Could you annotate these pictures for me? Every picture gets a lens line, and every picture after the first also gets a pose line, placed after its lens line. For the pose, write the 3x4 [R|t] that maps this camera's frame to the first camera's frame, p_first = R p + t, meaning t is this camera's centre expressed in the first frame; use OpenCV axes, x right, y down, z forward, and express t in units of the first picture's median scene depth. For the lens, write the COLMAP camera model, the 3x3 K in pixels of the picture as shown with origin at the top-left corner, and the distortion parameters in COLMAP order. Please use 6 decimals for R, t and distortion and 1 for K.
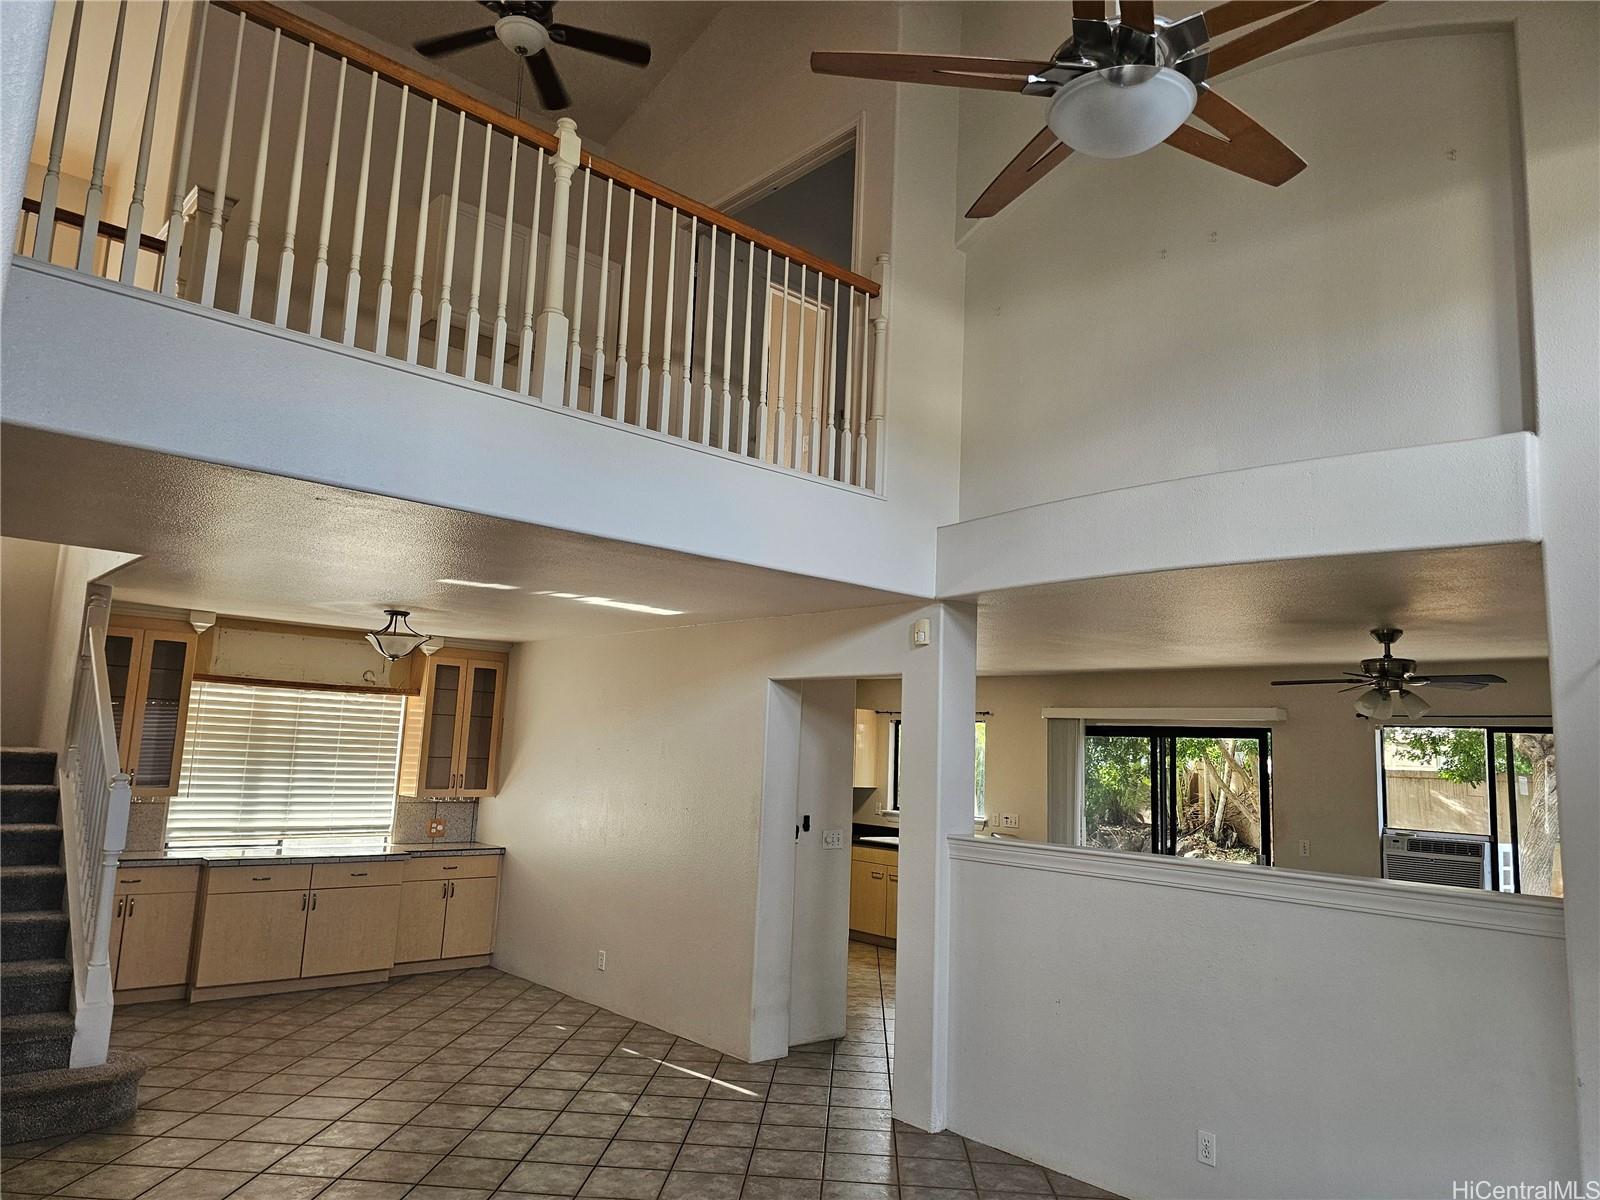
lens RADIAL K [[1058.3, 0, 816.4], [0, 1058.3, 614.2], [0, 0, 1]] dist [0.000550, -0.011238]
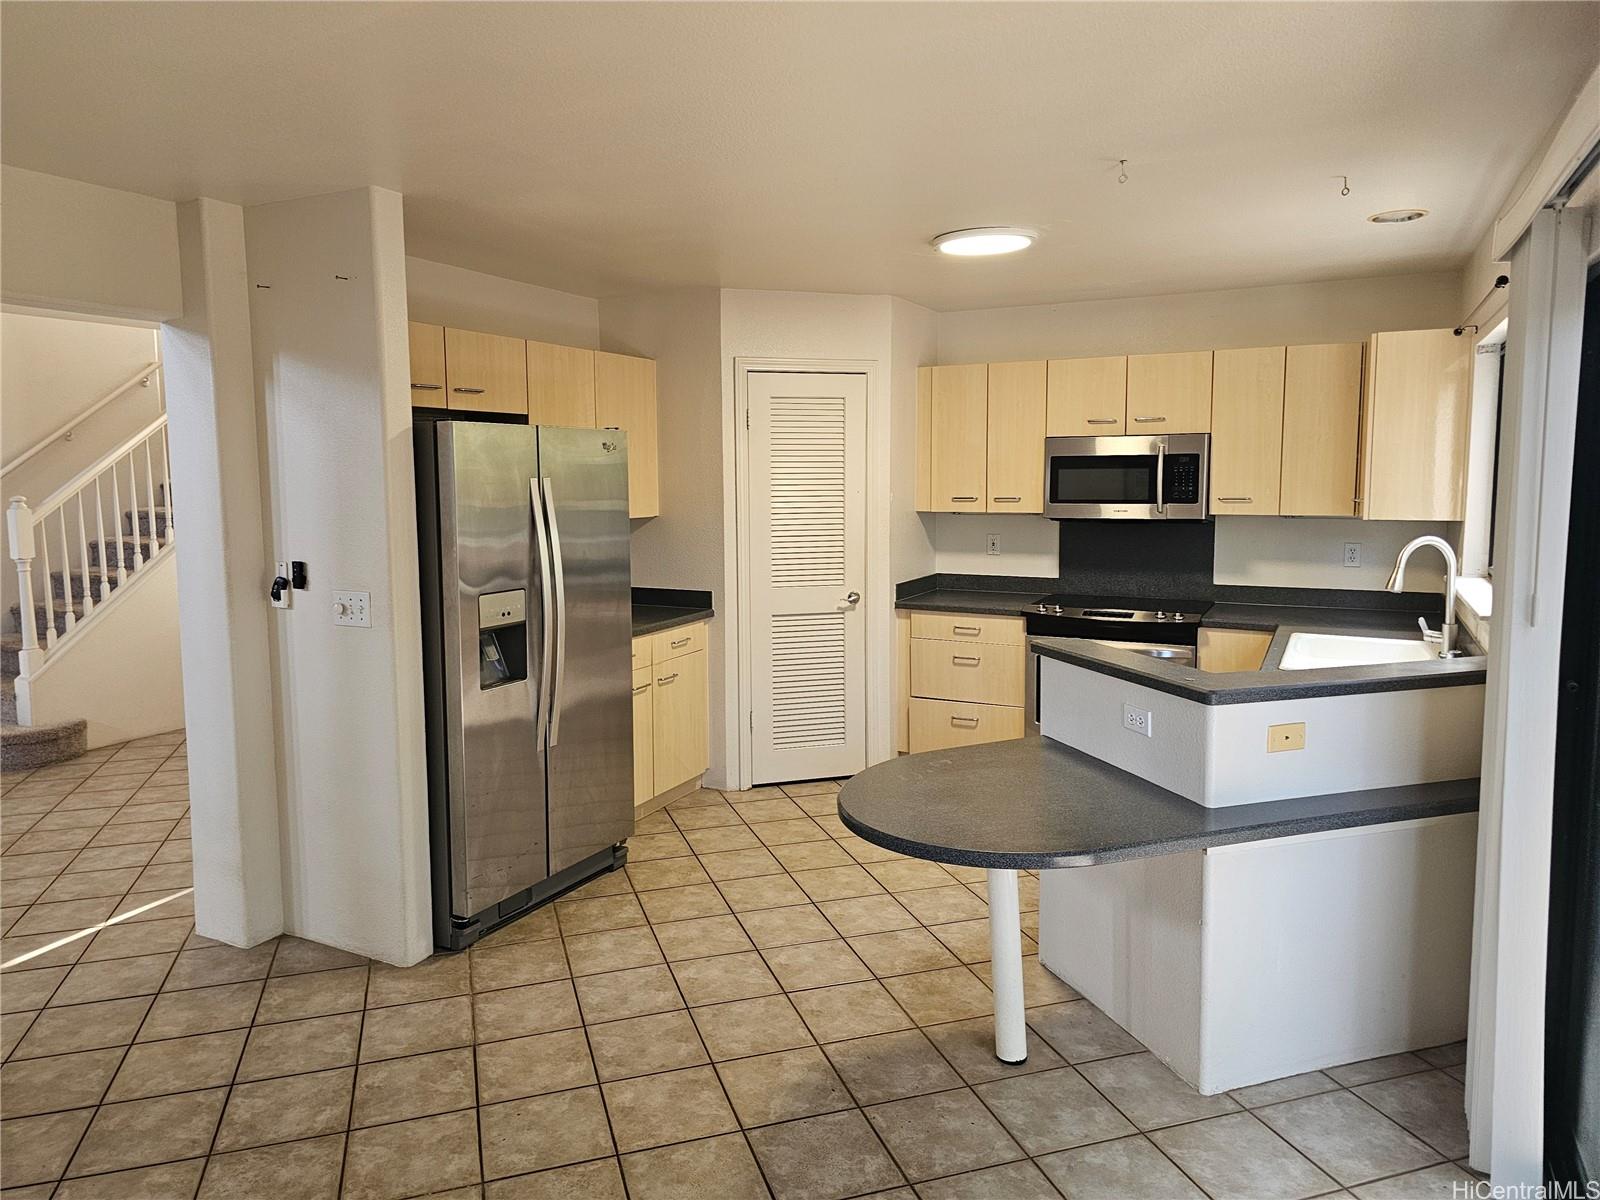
lens RADIAL K [[1058.3, 0, 800.0], [0, 1058.3, 599.1], [0, 0, 1]] dist [0.000550, -0.011238]
pose [[0.345720, 0.068899, -0.935805, 0.442126], [0.143767, 0.981636, 0.125386, 0.132866], [0.927259, -0.177886, 0.329466, 0.788390]]
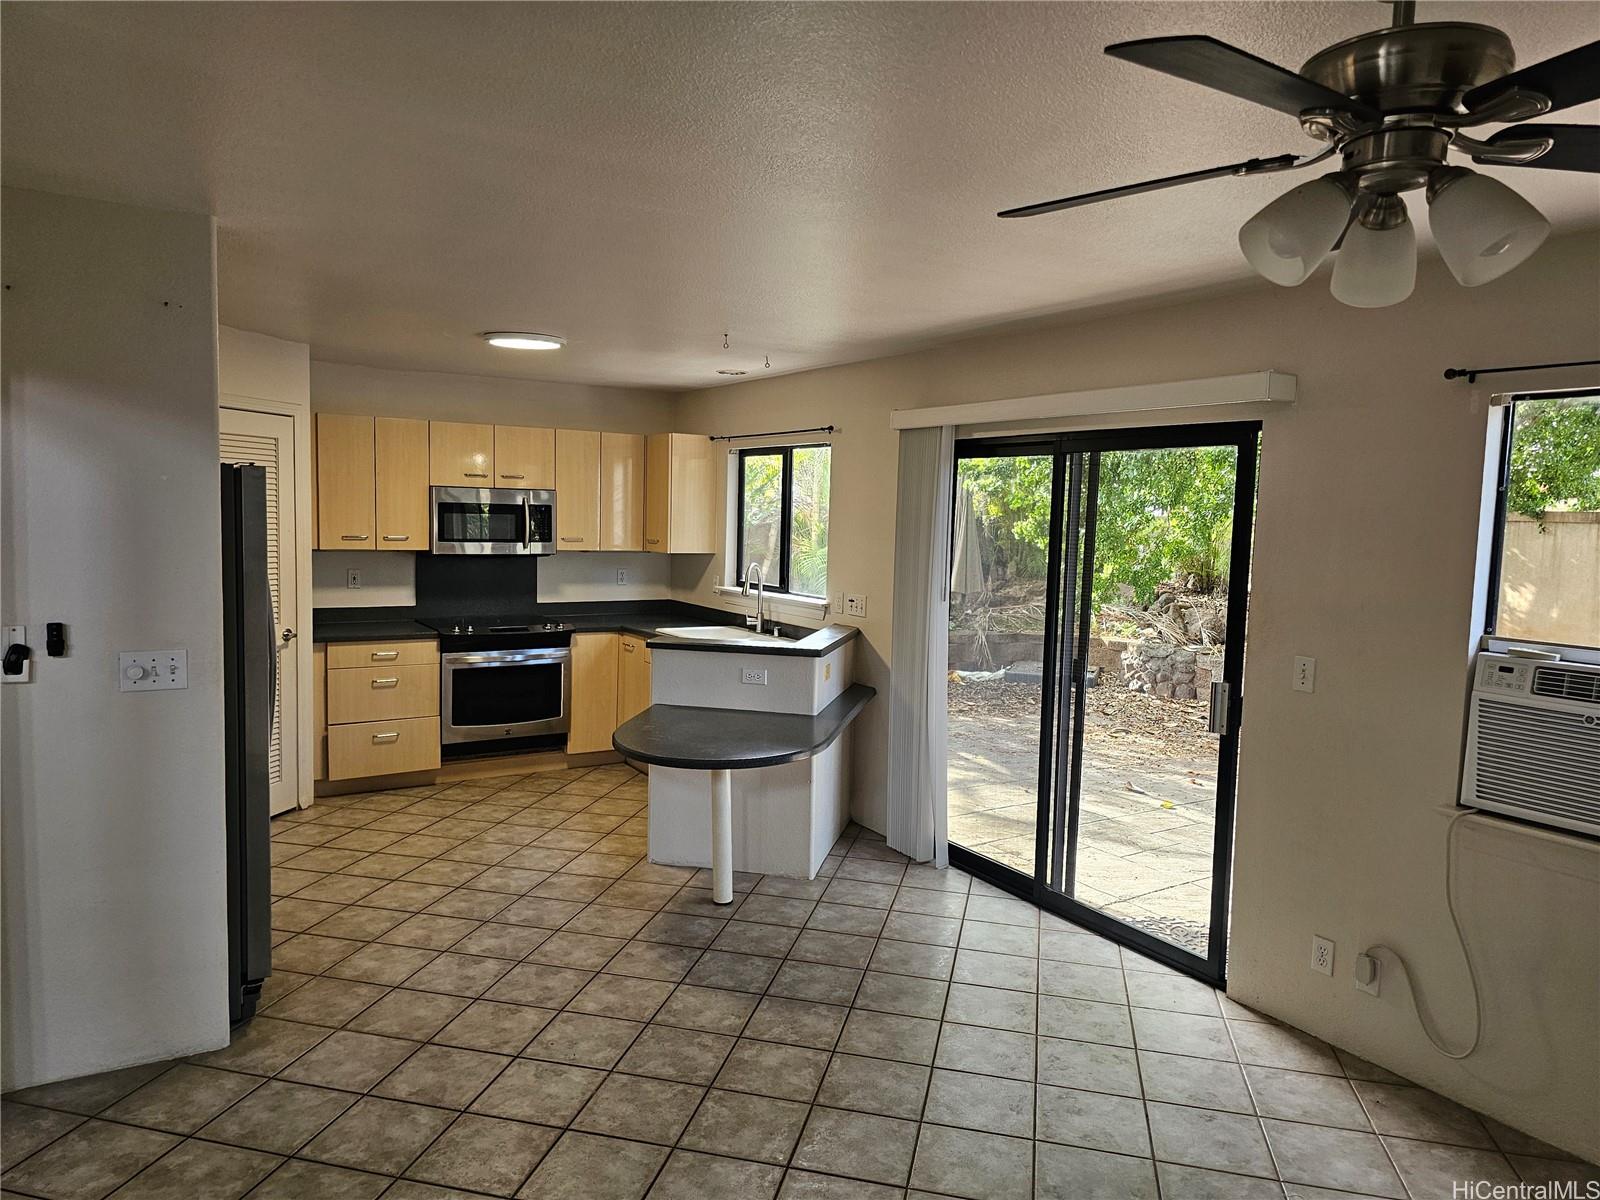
lens RADIAL K [[1058.3, 0, 812.6], [0, 1058.3, 592.1], [0, 0, 1]] dist [0.000550, -0.011238]
pose [[0.982971, -0.006891, -0.183630, 0.296513], [0.043863, 0.979210, 0.198051, 0.075091], [0.178447, -0.202733, 0.962837, 0.463128]]
